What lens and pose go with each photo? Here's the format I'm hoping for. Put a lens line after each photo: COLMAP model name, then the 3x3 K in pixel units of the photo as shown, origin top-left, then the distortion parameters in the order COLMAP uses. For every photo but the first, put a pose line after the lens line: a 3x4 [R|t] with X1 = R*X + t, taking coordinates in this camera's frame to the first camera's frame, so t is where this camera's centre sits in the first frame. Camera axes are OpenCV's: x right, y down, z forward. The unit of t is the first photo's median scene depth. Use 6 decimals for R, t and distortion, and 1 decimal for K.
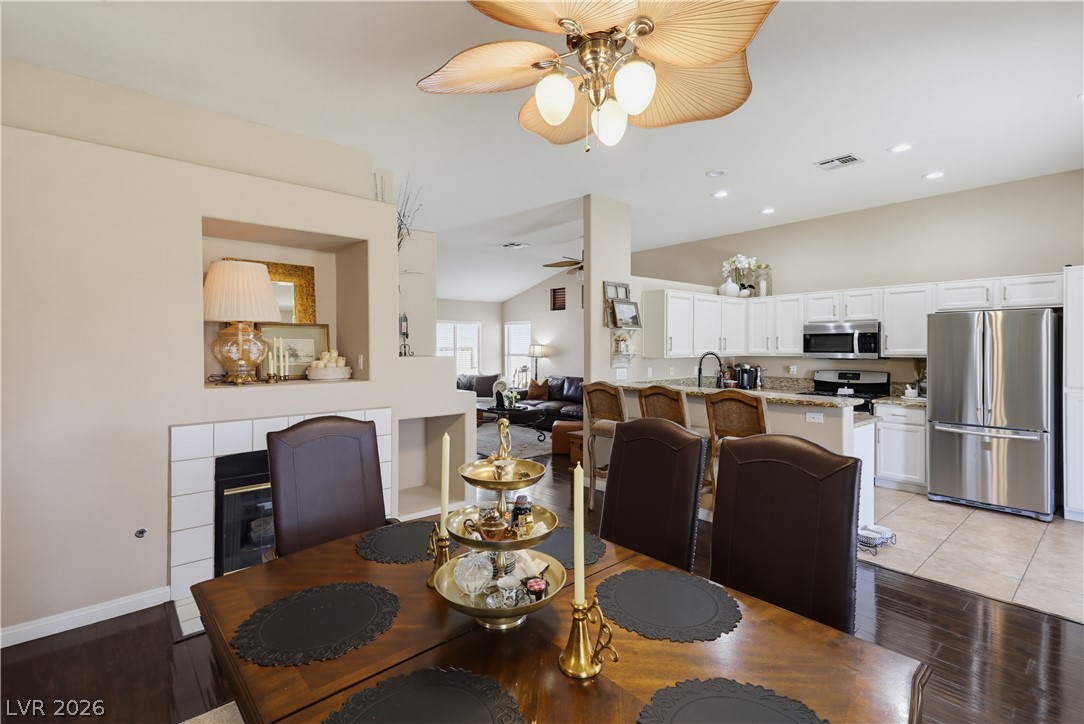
lens RADIAL K [[494.8, 0, 544.2], [0, 494.8, 352.5], [0, 0, 1]] dist [0.044990, -0.009308]
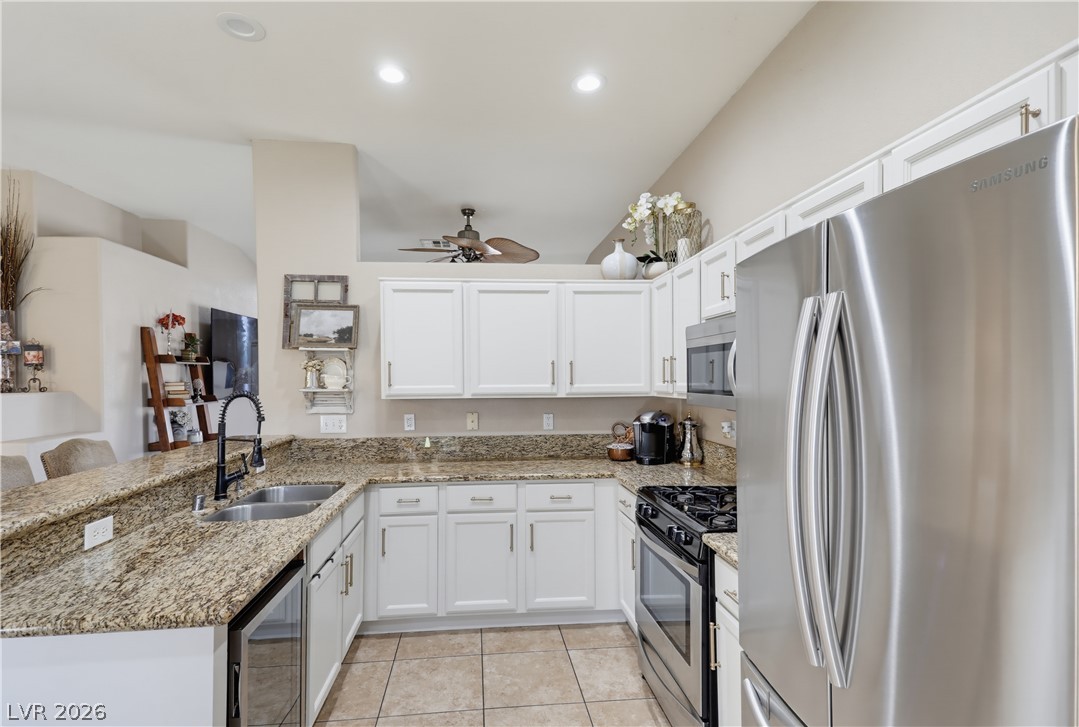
lens RADIAL K [[492.5, 0, 524.1], [0, 492.5, 386.0], [0, 0, 1]] dist [0.044990, -0.009308]
pose [[0.819322, 0.003763, -0.573322, 0.701109], [-0.001044, 0.999987, 0.005071, -0.006991], [0.573333, -0.003557, 0.819315, 0.632327]]
